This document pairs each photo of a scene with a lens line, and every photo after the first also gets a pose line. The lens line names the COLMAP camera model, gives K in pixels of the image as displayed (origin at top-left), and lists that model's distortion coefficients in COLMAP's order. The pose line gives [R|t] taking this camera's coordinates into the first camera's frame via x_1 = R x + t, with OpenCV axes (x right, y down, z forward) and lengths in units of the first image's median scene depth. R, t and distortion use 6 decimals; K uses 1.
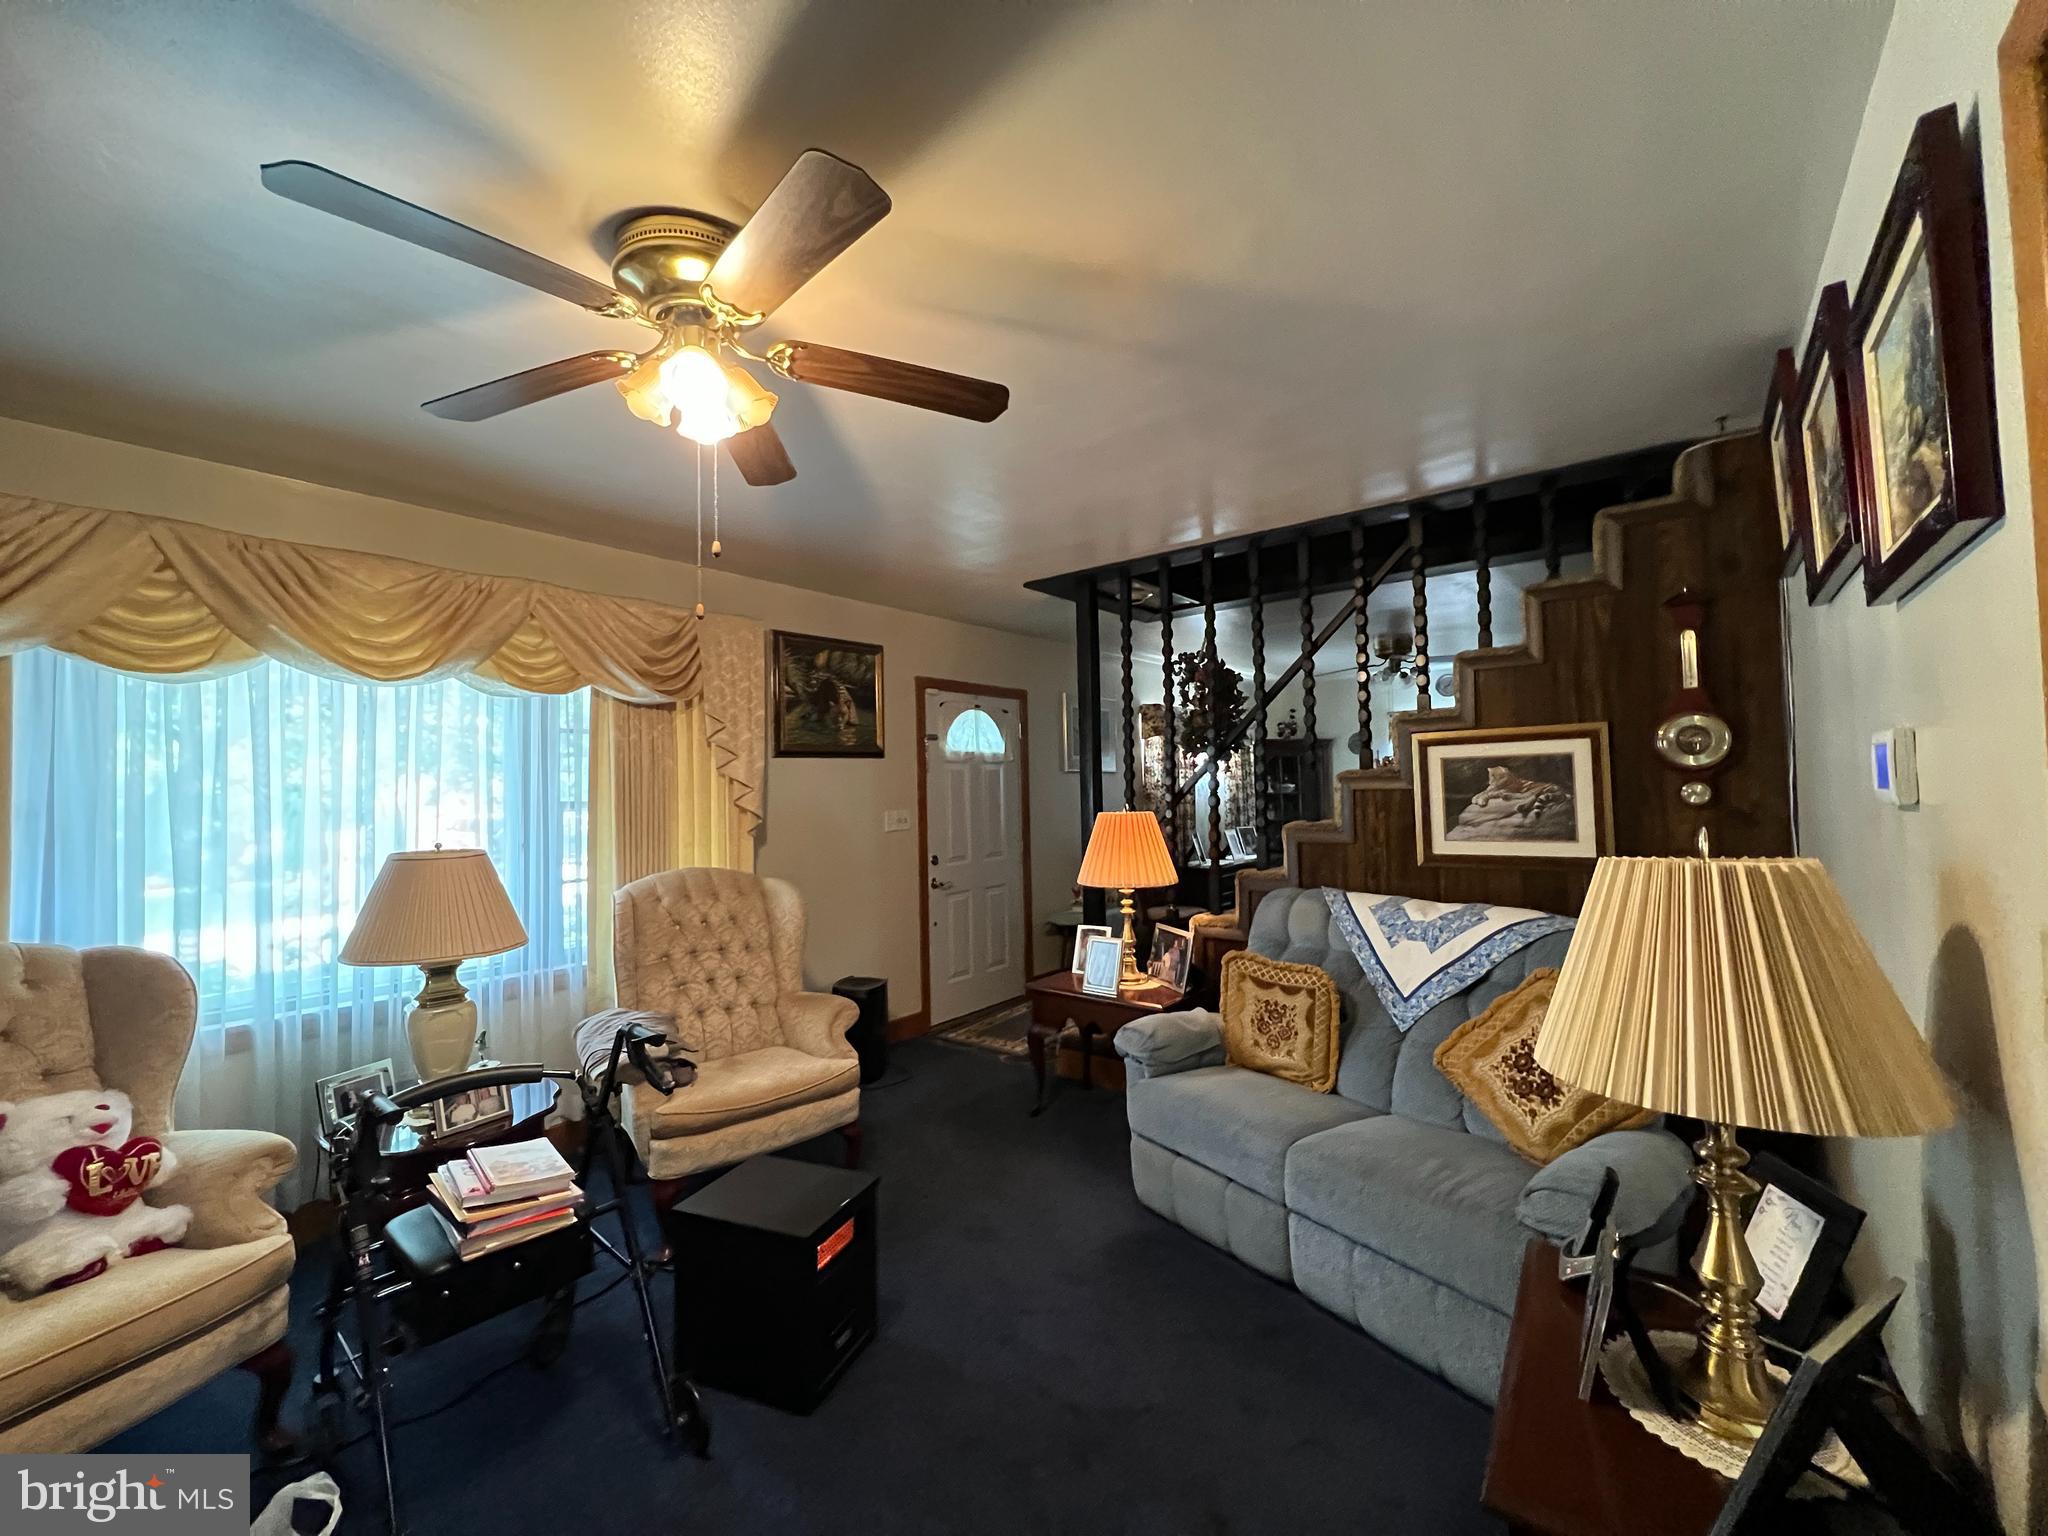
lens RADIAL K [[818.0, 0, 1017.7], [0, 818.0, 763.2], [0, 0, 1]] dist [-0.001099, 0.000785]
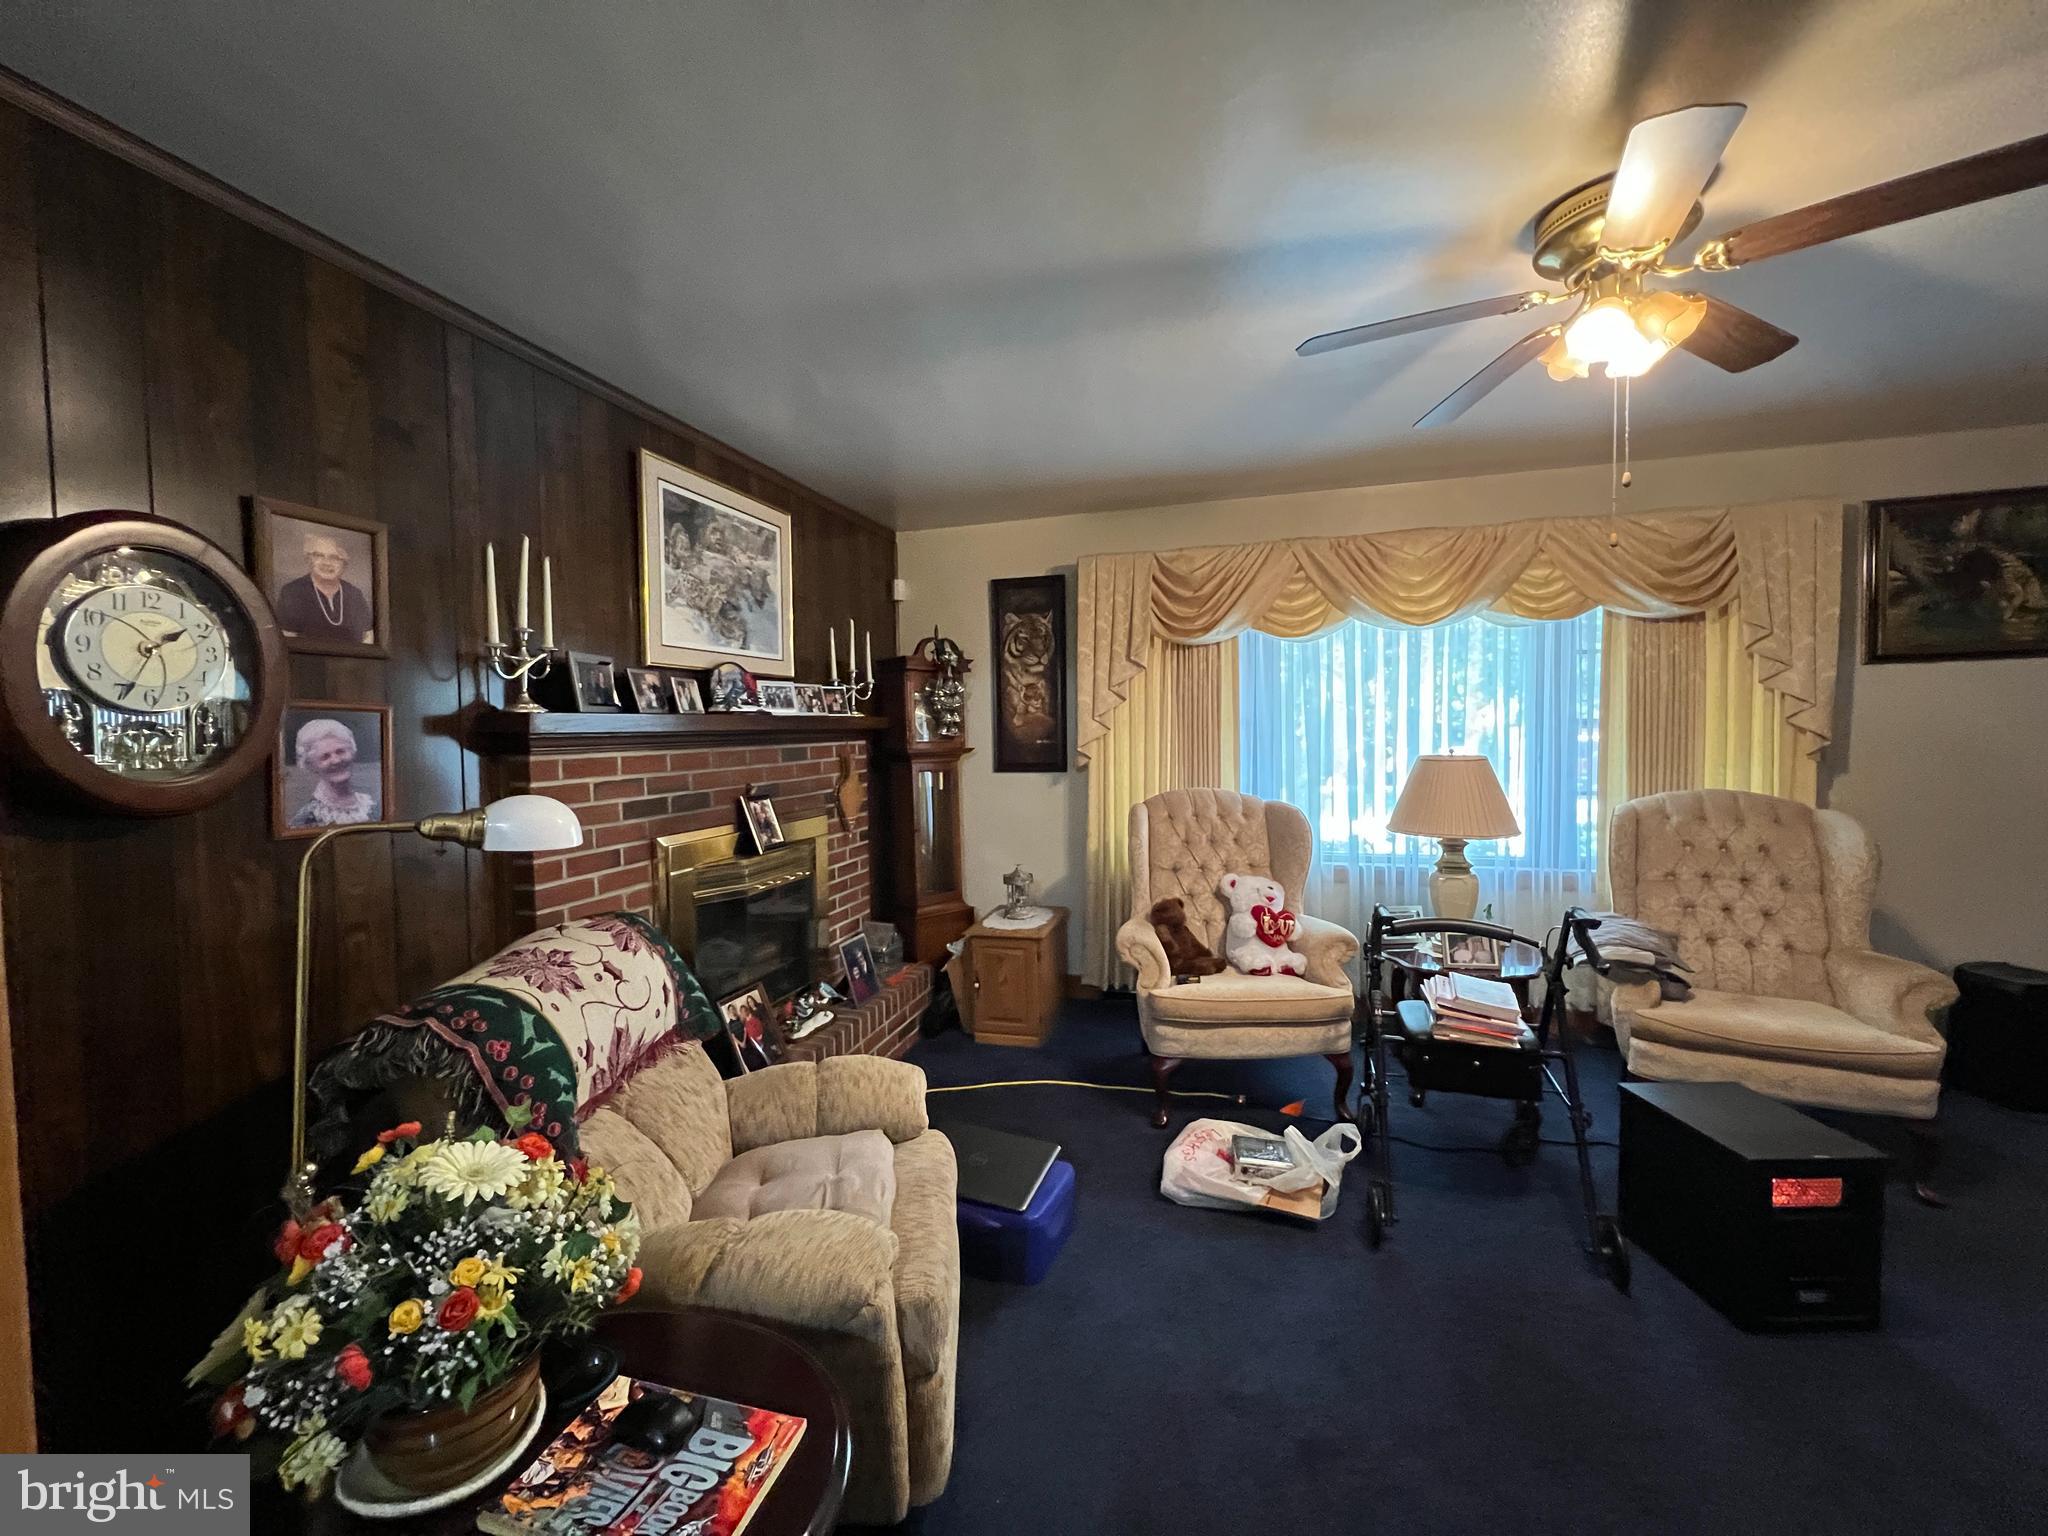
lens RADIAL K [[818.0, 0, 1017.7], [0, 818.0, 763.2], [0, 0, 1]] dist [-0.001099, 0.000785]
pose [[0.375737, 0.049890, -0.925383, 0.196275], [0.036666, 0.996968, 0.068637, 0.005419], [0.926001, -0.059719, 0.372768, -0.099193]]
